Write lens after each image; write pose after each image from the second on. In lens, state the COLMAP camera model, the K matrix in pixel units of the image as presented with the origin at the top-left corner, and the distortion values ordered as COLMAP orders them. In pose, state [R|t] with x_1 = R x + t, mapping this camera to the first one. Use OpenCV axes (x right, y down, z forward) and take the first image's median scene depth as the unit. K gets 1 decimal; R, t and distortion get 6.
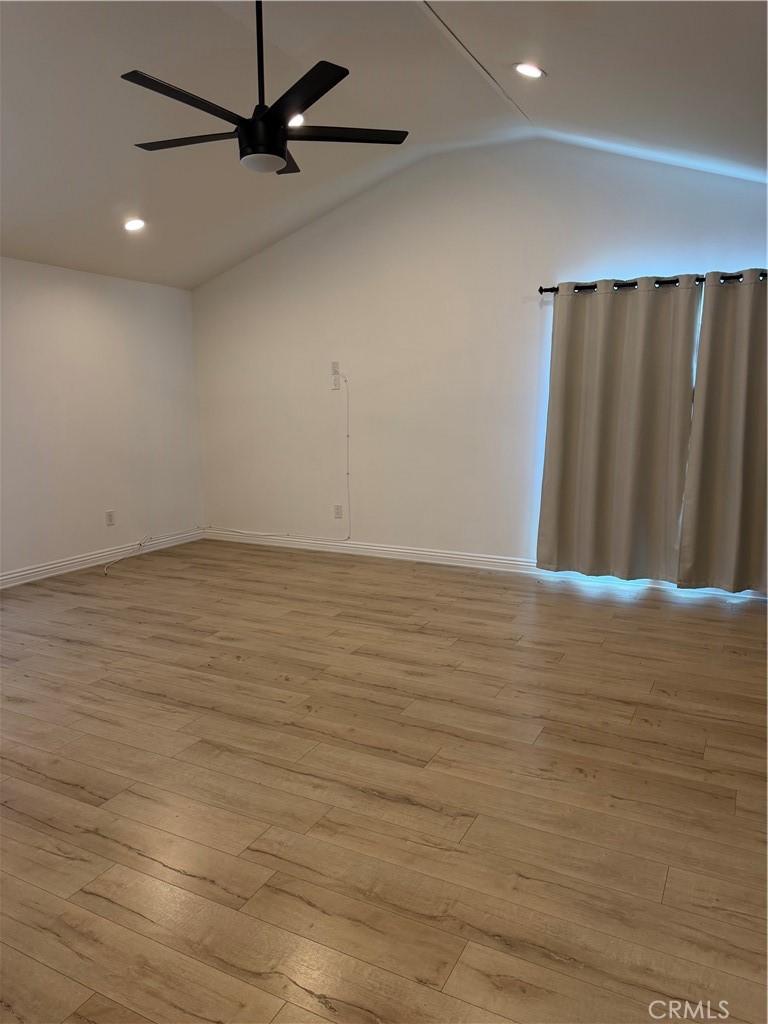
lens RADIAL K [[726.5, 0, 371.2], [0, 726.5, 518.5], [0, 0, 1]] dist [0.010299, -0.015574]
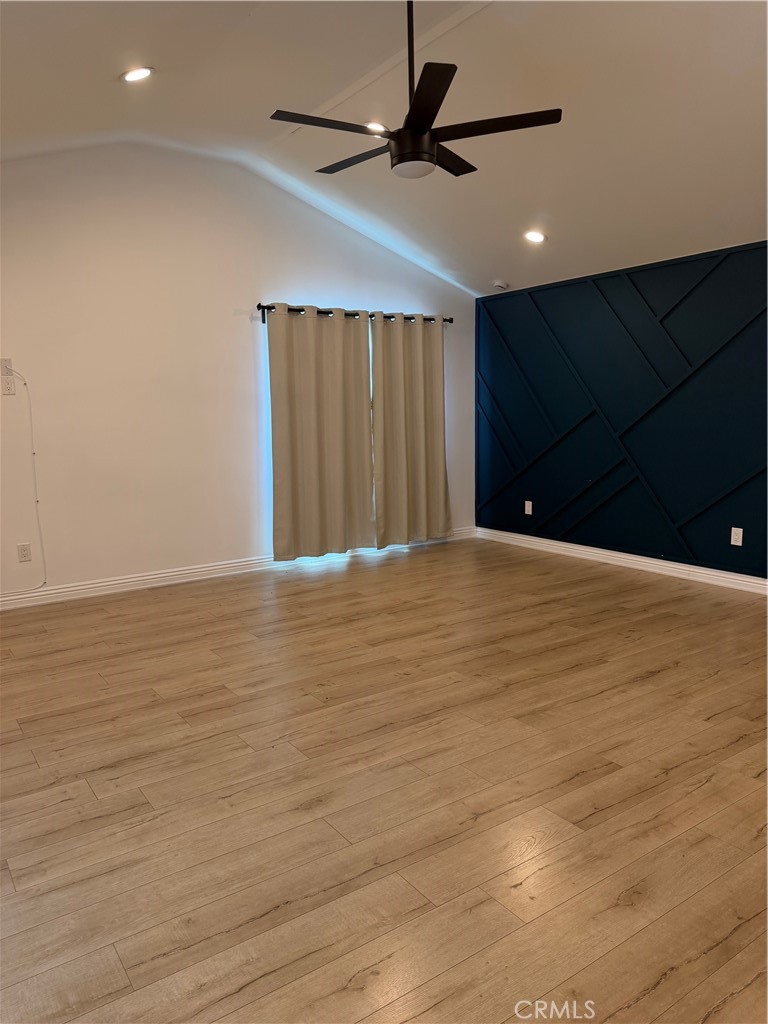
lens RADIAL K [[726.5, 0, 352.9], [0, 726.5, 539.6], [0, 0, 1]] dist [0.010299, -0.015574]
pose [[0.487199, -0.167674, 0.857043, -0.839003], [0.167082, 0.981162, 0.096977, -0.066392], [-0.857159, 0.095950, 0.506036, 0.437562]]
